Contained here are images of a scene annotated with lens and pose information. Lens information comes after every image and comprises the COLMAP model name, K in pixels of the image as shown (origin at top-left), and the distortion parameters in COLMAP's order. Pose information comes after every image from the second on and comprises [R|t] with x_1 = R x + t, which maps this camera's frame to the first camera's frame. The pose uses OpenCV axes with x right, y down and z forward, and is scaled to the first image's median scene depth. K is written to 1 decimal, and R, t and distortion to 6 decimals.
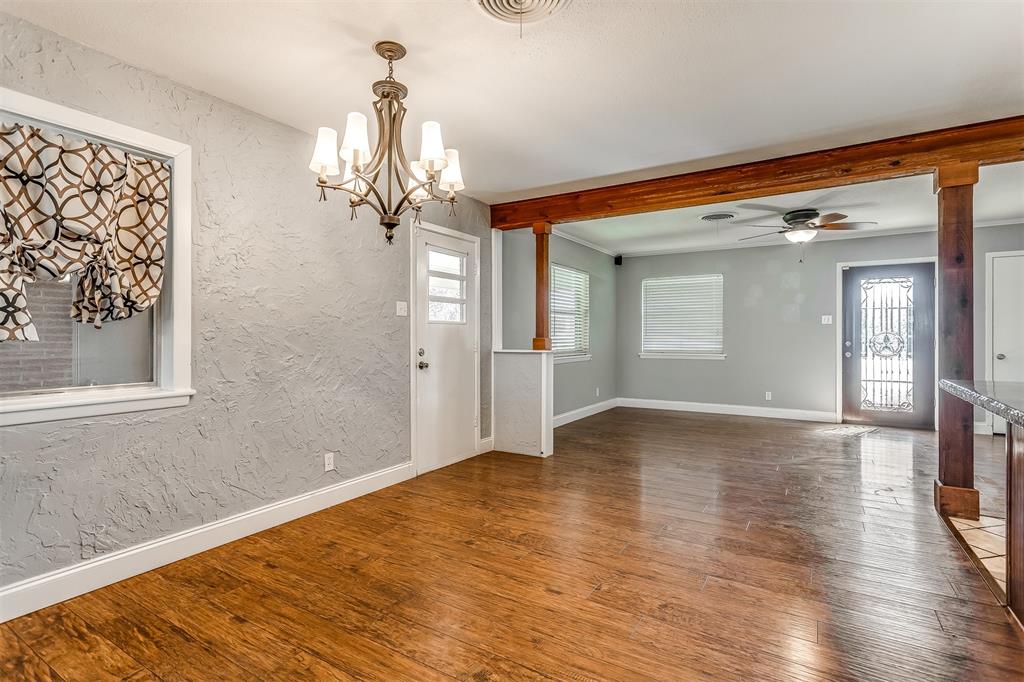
lens RADIAL K [[497.8, 0, 505.6], [0, 497.8, 334.6], [0, 0, 1]] dist [0.001477, 0.000633]
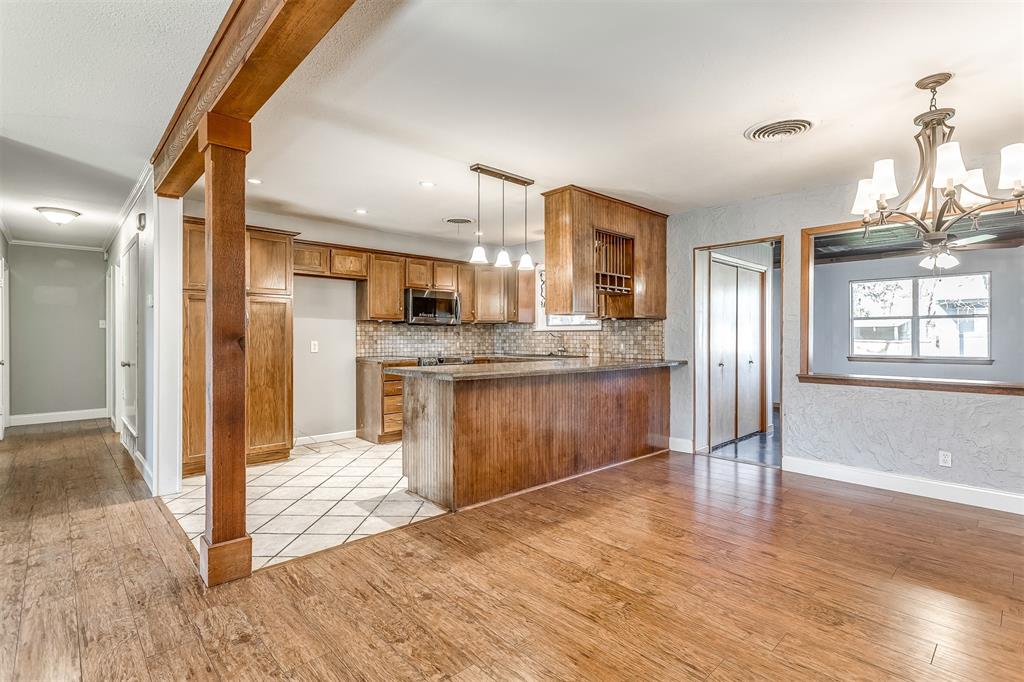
lens RADIAL K [[497.8, 0, 510.4], [0, 497.8, 341.6], [0, 0, 1]] dist [0.001477, 0.000633]
pose [[-0.967738, -0.002823, 0.251941, 0.244946], [-0.001609, 0.999986, 0.005026, -0.003962], [-0.251952, 0.004459, -0.967730, 1.422108]]
